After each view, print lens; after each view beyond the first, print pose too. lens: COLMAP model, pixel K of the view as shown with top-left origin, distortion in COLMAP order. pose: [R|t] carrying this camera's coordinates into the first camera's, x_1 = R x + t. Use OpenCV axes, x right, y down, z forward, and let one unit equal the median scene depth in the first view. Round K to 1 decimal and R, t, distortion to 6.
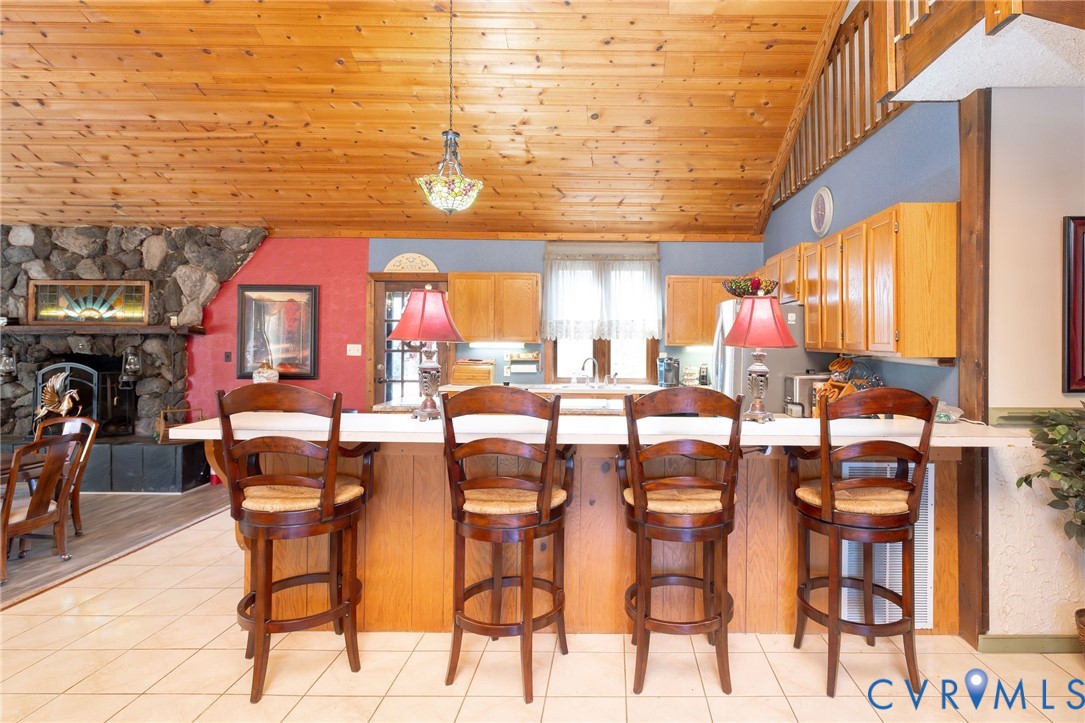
lens RADIAL K [[530.6, 0, 542.2], [0, 530.6, 340.2], [0, 0, 1]] dist [-0.000311, -0.000111]
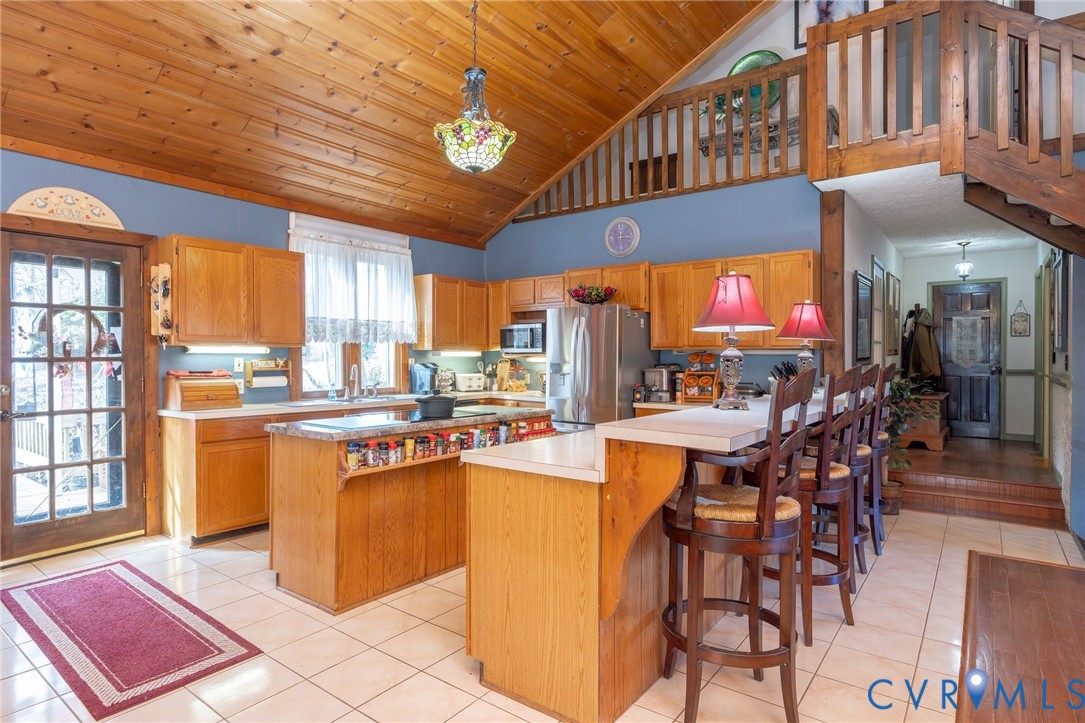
lens RADIAL K [[592.7, 0, 542.5], [0, 592.7, 361.5], [0, 0, 1]] dist [-0.001271, -0.000099]
pose [[0.620854, -0.013884, 0.783803, -0.437019], [0.003993, 0.999886, 0.014549, 0.015467], [-0.783916, -0.005903, 0.620839, 0.203316]]
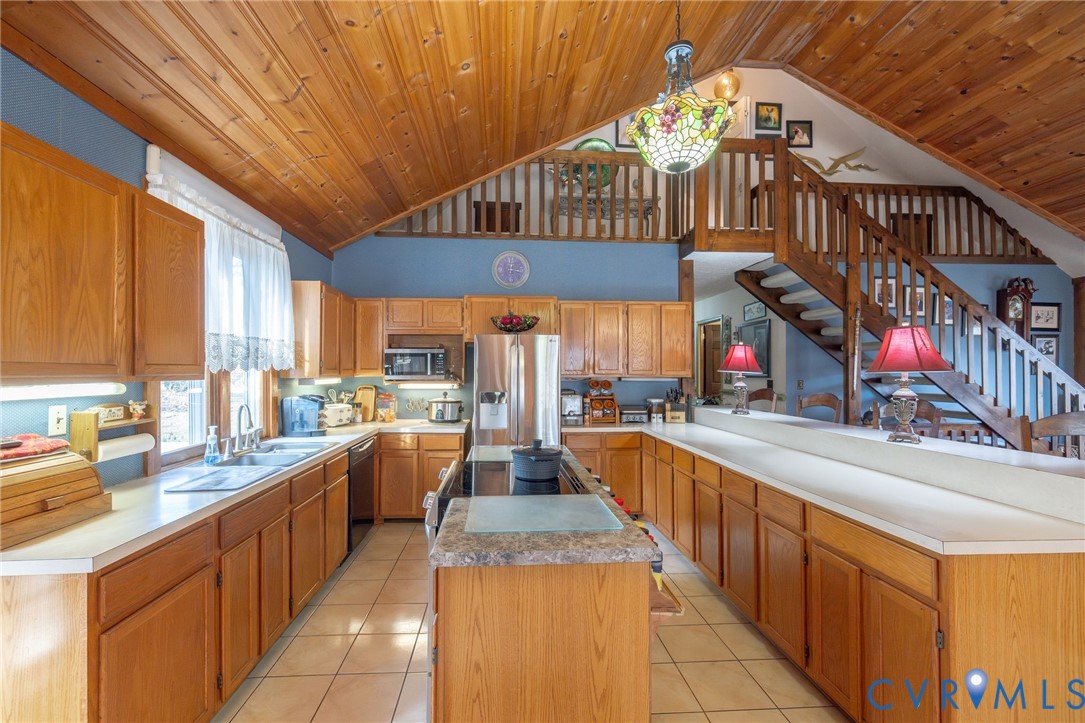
lens RADIAL K [[454.2, 0, 524.2], [0, 454.2, 364.3], [0, 0, 1]] dist [-0.000441, 0.000286]
pose [[-0.041675, 0.005731, 0.999115, -0.377150], [-0.002296, 0.999980, -0.005831, -0.005544], [-0.999129, -0.002537, -0.041661, 0.720013]]
